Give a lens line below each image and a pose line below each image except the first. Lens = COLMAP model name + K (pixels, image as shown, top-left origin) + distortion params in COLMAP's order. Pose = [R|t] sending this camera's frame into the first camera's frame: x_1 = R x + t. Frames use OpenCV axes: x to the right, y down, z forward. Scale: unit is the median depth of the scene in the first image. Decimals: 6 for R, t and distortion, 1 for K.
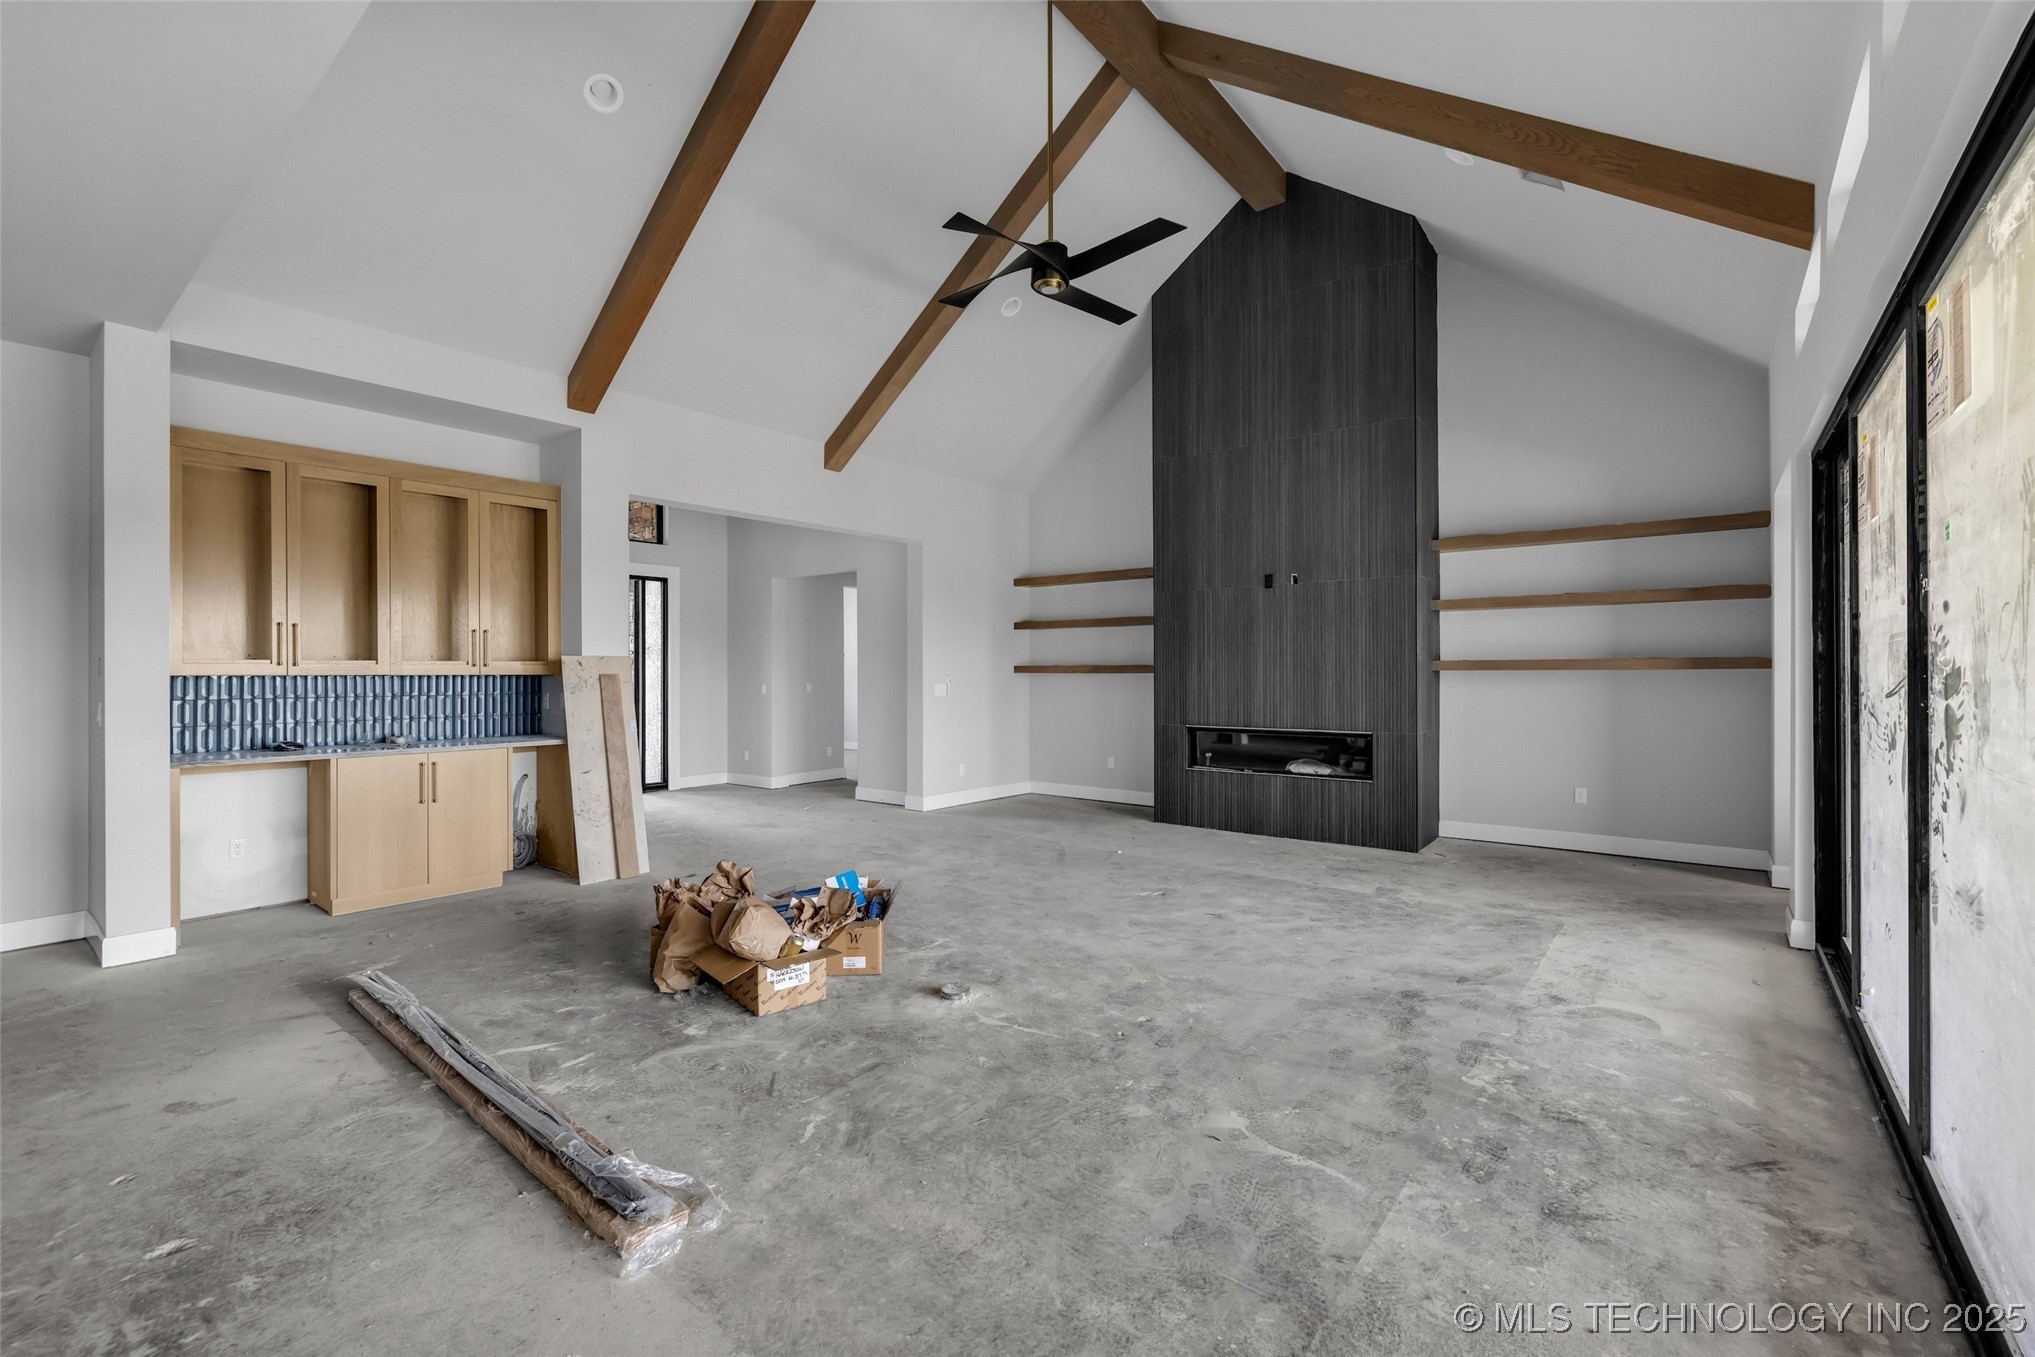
lens RADIAL K [[863.7, 0, 1007.9], [0, 863.7, 675.6], [0, 0, 1]] dist [-0.004420, -0.001051]
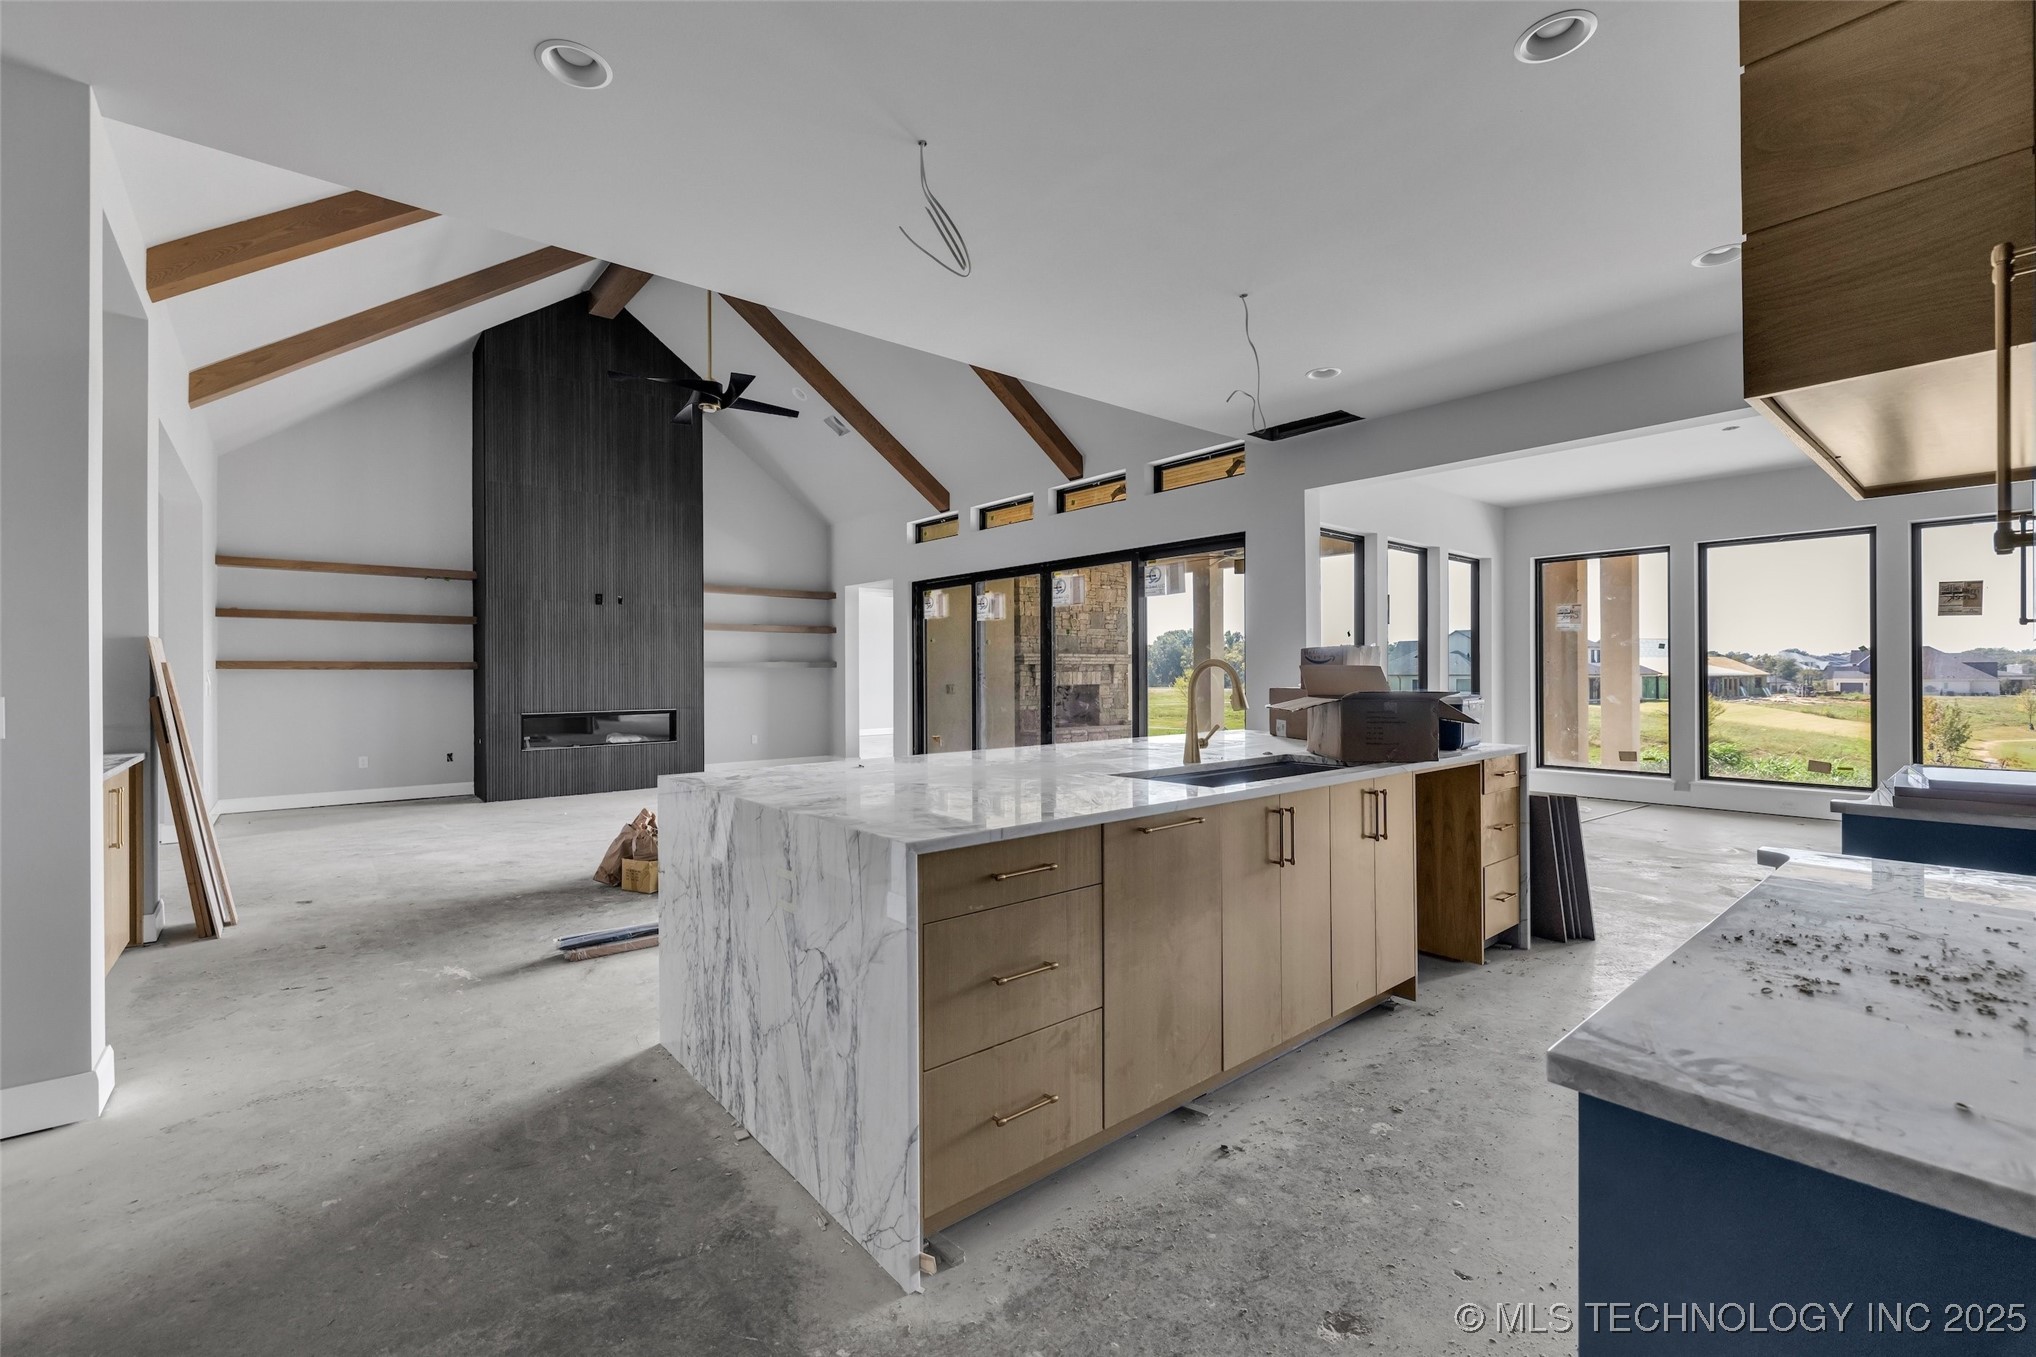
lens RADIAL K [[864.2, 0, 1012.7], [0, 864.2, 673.5], [0, 0, 1]] dist [-0.004420, -0.001051]
pose [[0.186552, 0.001446, 0.982444, -0.894635], [0.004888, 0.999985, -0.002400, 0.010438], [-0.982433, 0.005250, 0.186542, 0.137760]]
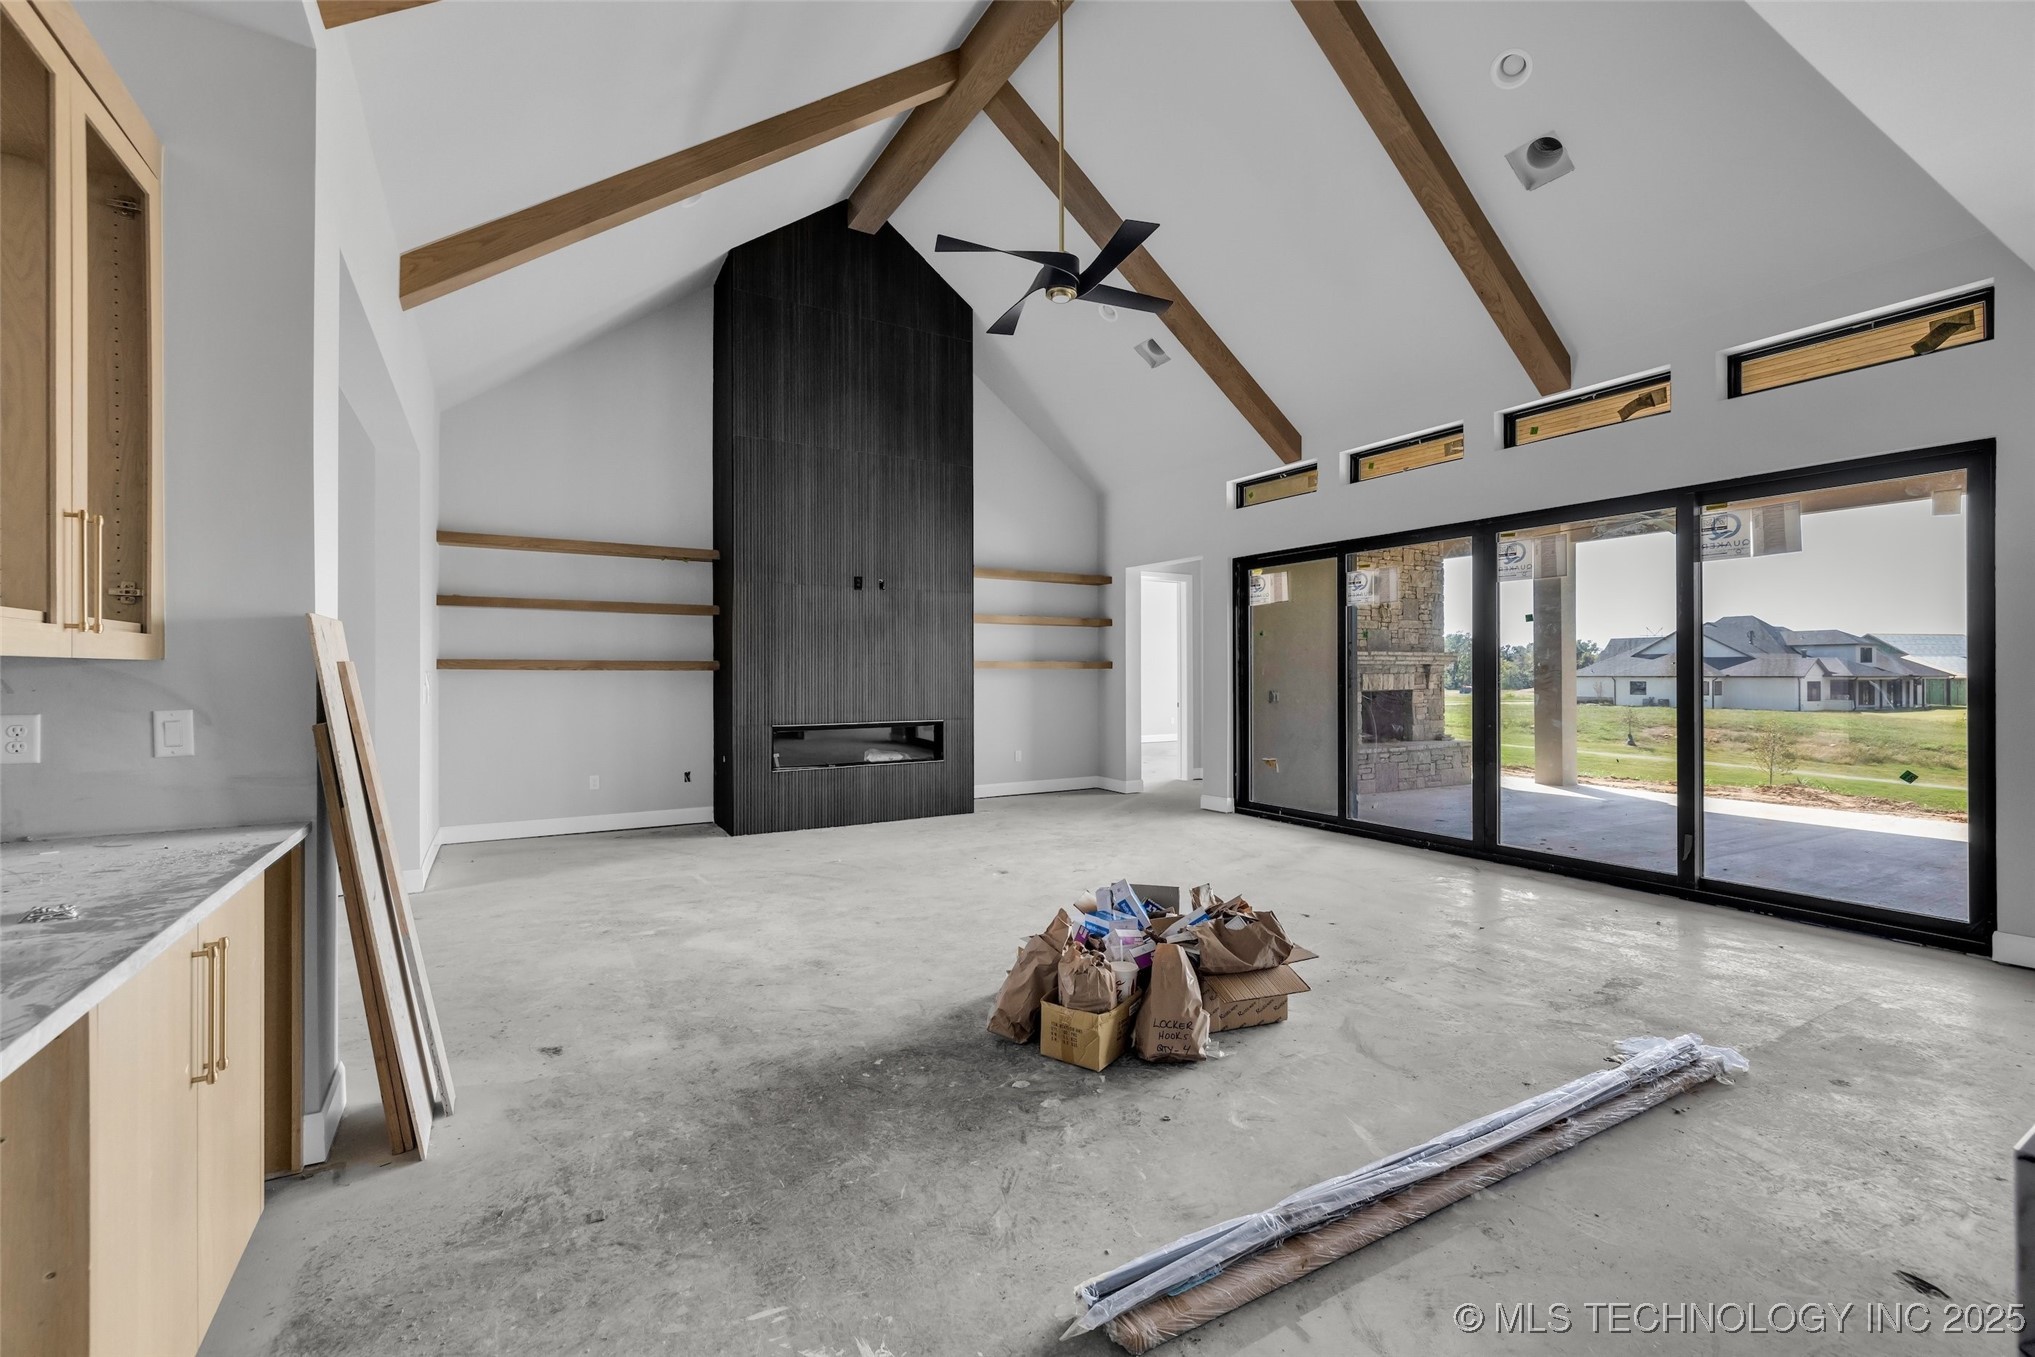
lens RADIAL K [[863.7, 0, 1008.7], [0, 863.7, 672.6], [0, 0, 1]] dist [-0.004420, -0.001051]
pose [[0.349845, 0.002557, 0.936804, -0.640157], [0.001050, 0.999995, -0.003121, 0.003803], [-0.936807, 0.002076, 0.349840, 0.467388]]
